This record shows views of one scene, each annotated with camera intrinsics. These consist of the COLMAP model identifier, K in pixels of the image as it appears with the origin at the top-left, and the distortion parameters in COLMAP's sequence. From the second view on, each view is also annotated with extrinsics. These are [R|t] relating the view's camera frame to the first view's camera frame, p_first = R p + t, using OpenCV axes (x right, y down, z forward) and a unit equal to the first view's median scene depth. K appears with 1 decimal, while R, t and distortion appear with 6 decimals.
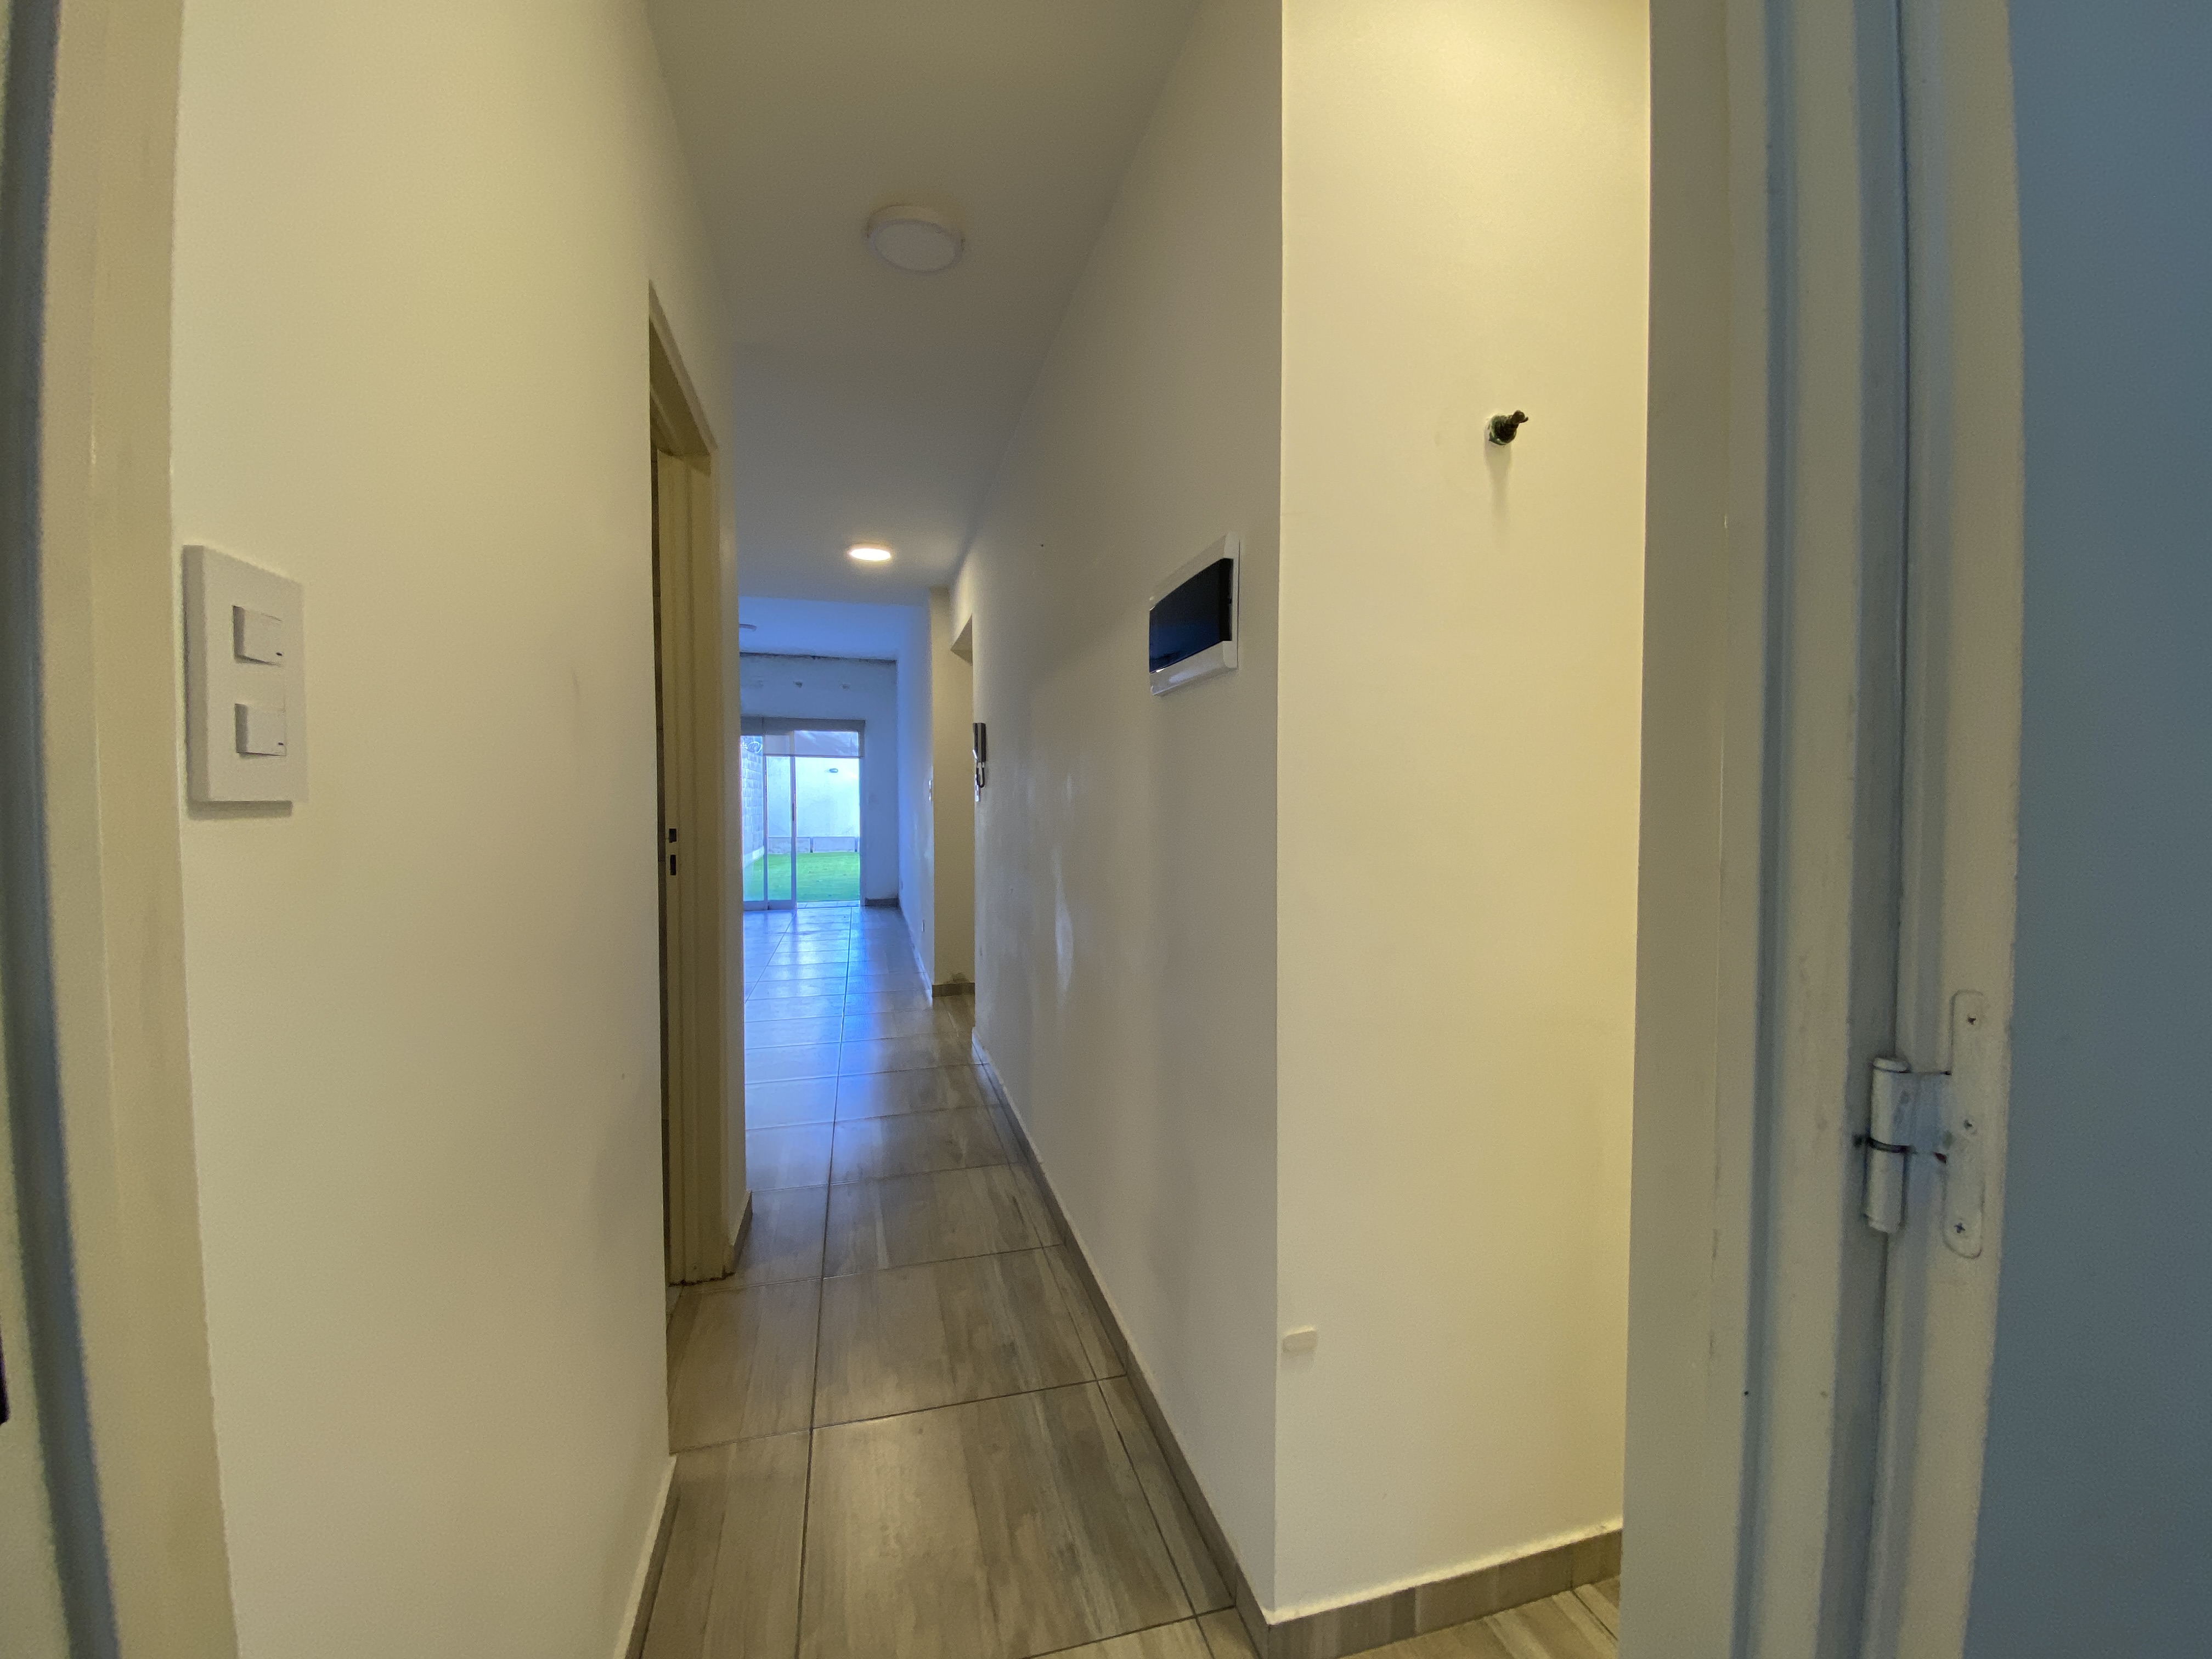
lens RADIAL K [[891.8, 0, 1097.7], [0, 891.8, 827.6], [0, 0, 1]] dist [0.031009, -0.028805]
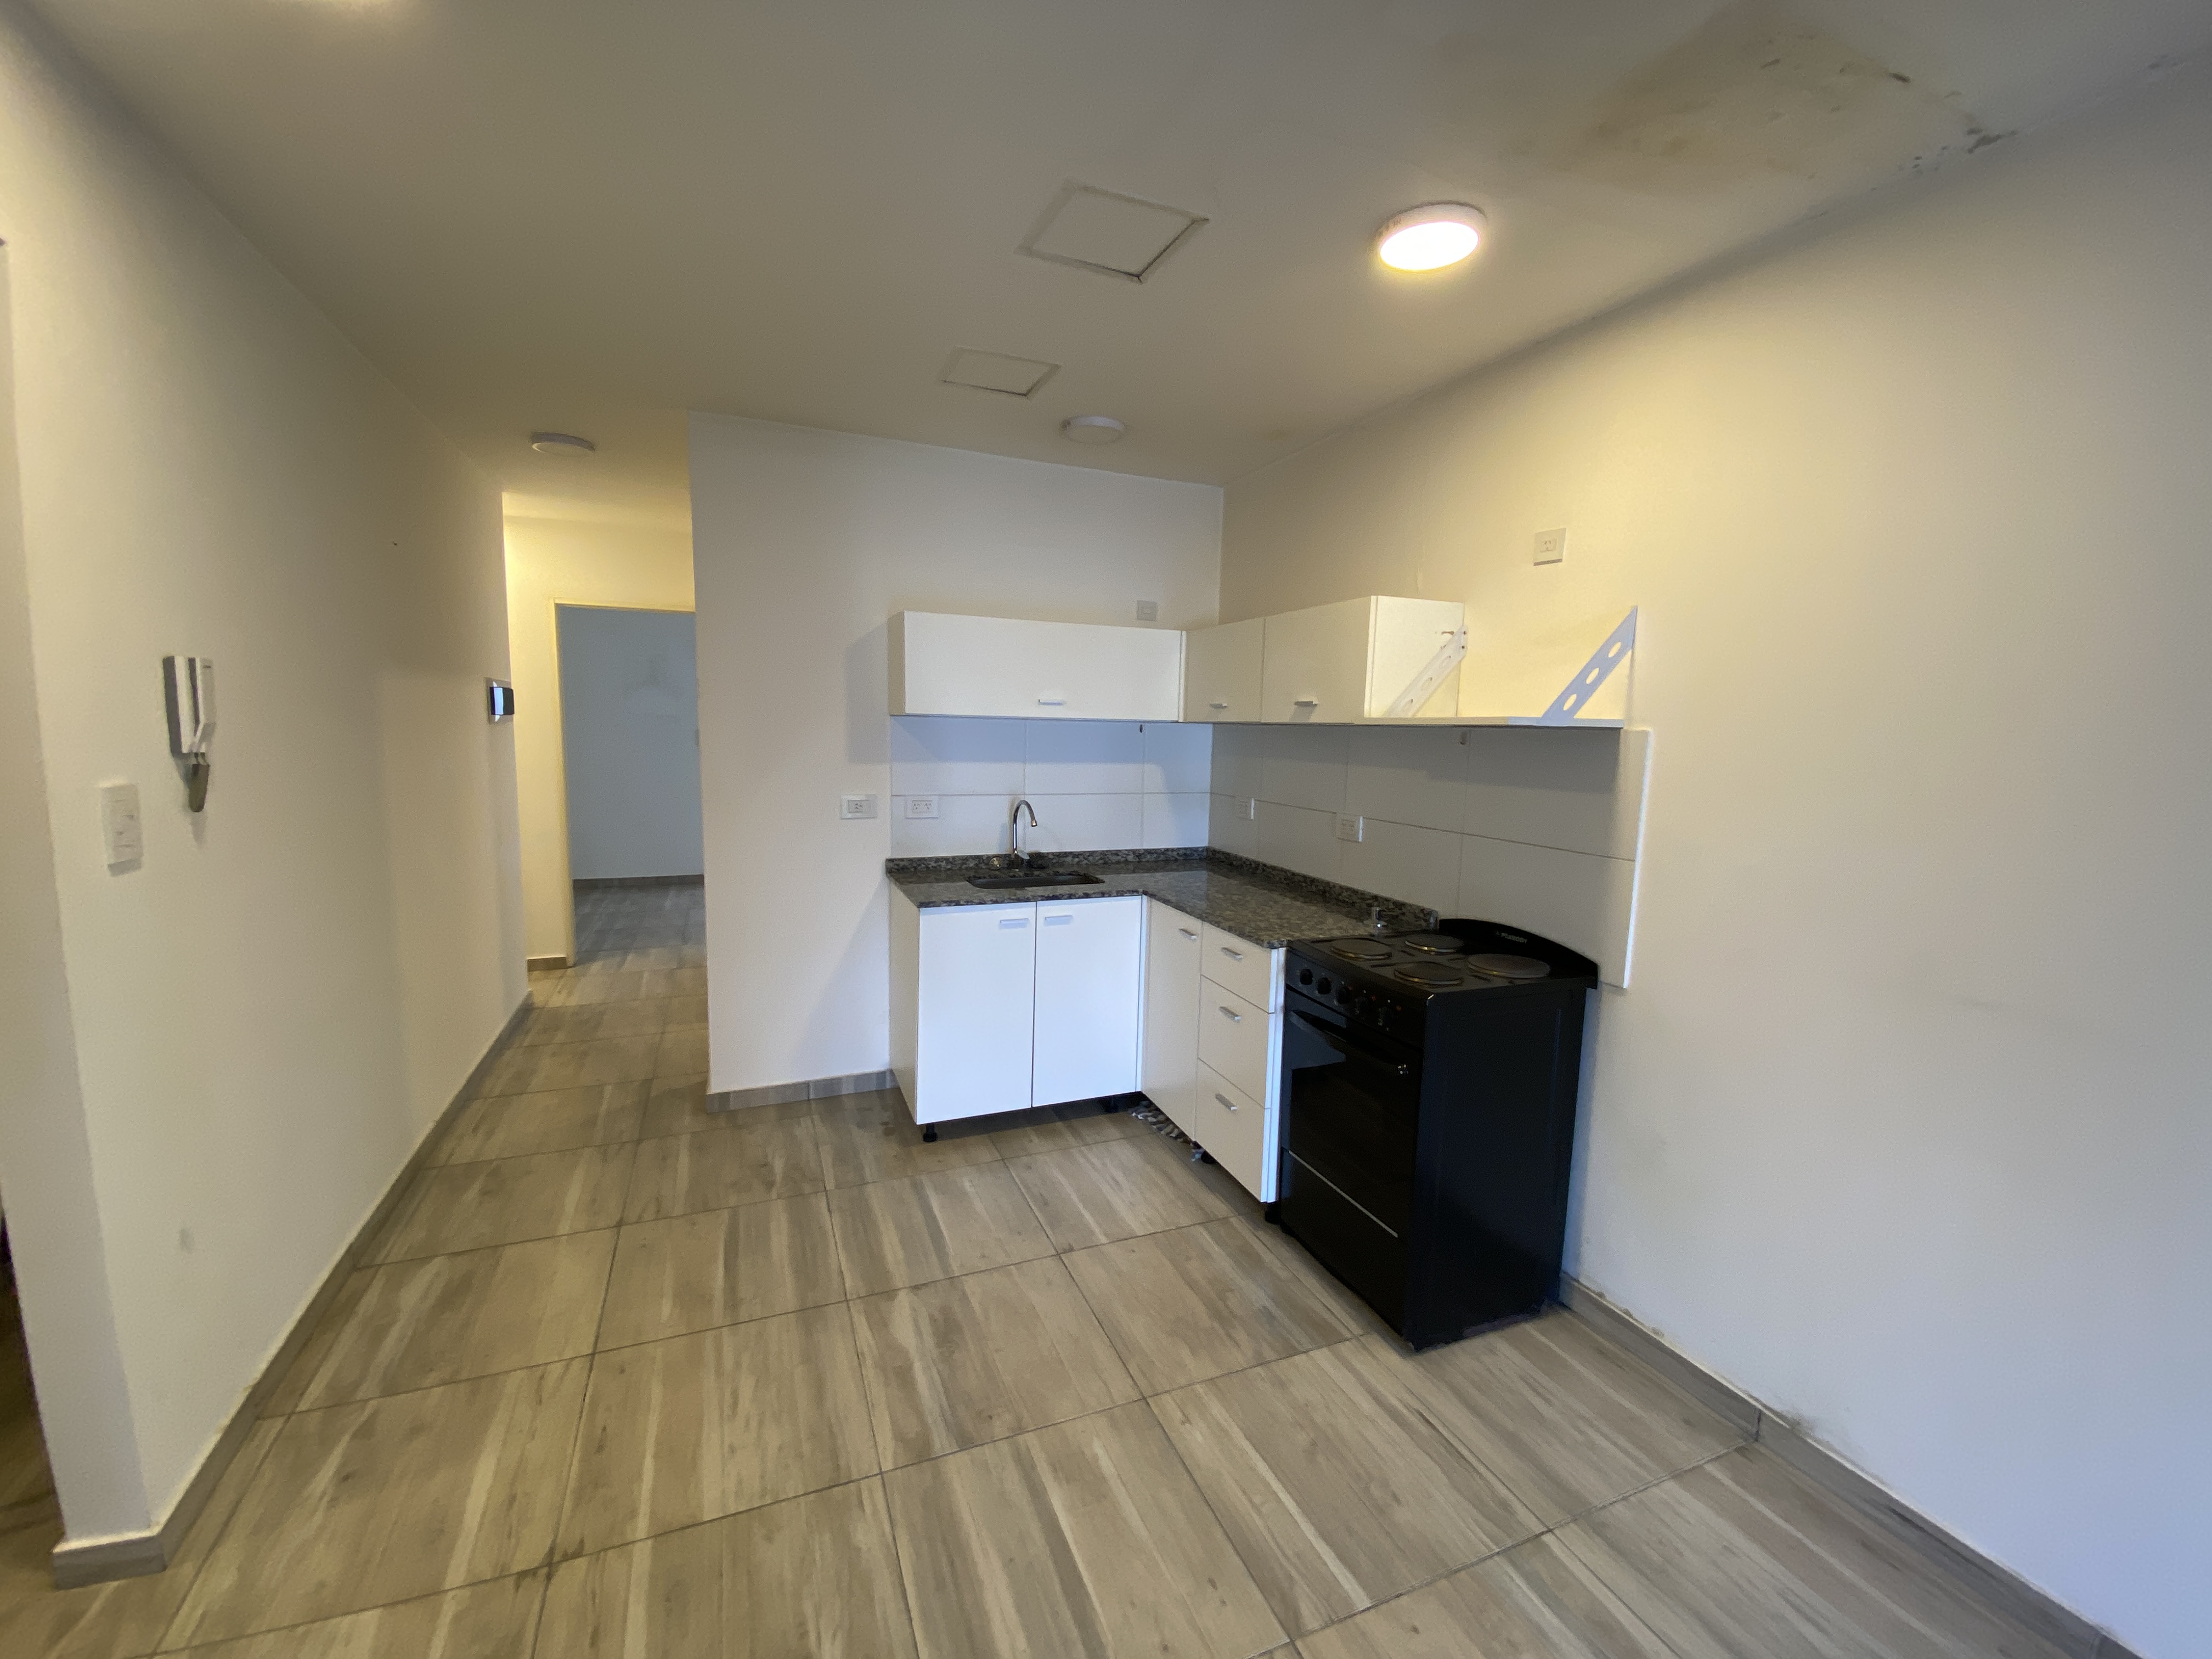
lens RADIAL K [[898.3, 0, 1102.1], [0, 898.3, 831.2], [0, 0, 1]] dist [0.013354, -0.017650]
pose [[-0.991616, -0.004661, -0.129135, -0.743342], [-0.024388, 0.988140, 0.151604, -0.163636], [0.126896, 0.153482, -0.979970, 2.173434]]
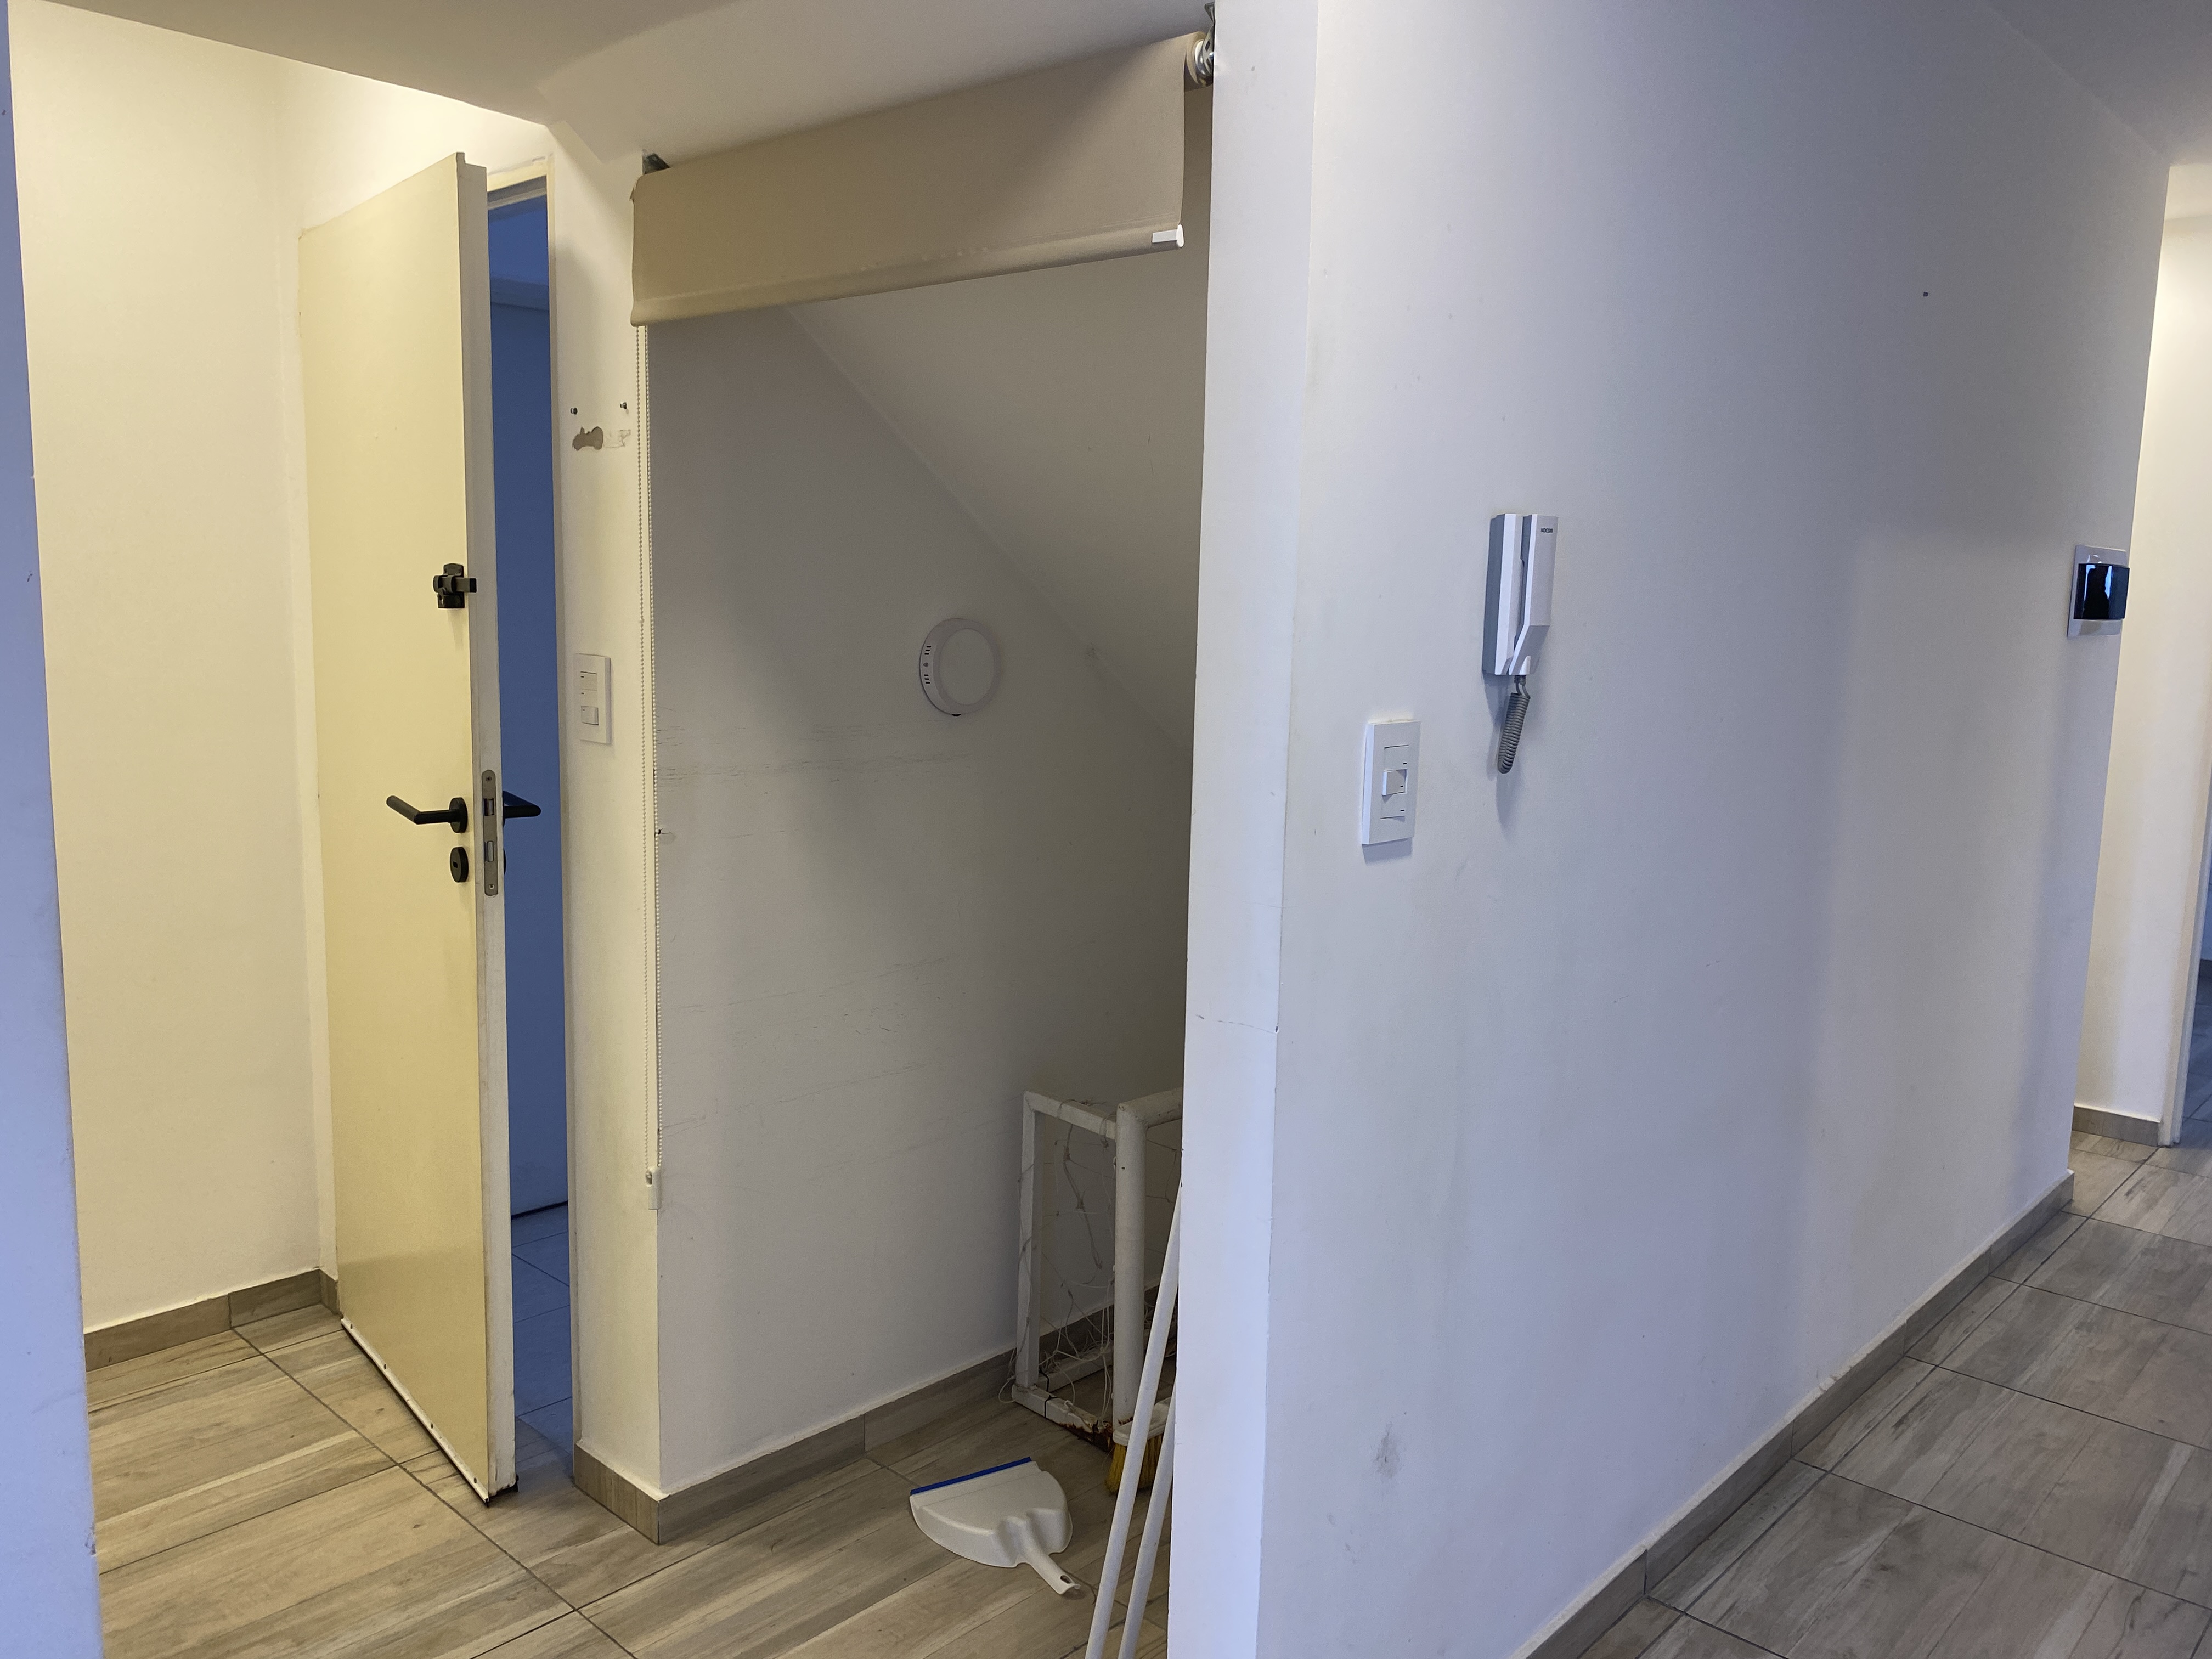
lens RADIAL K [[1678.1, 0, 1090.8], [0, 1678.1, 822.4], [0, 0, 1]] dist [0.035433, -0.050191]
pose [[-0.525441, -0.124904, 0.841612, -0.703508], [0.006607, 0.988537, 0.150834, -0.154213], [-0.850805, 0.084815, -0.518592, 1.996537]]
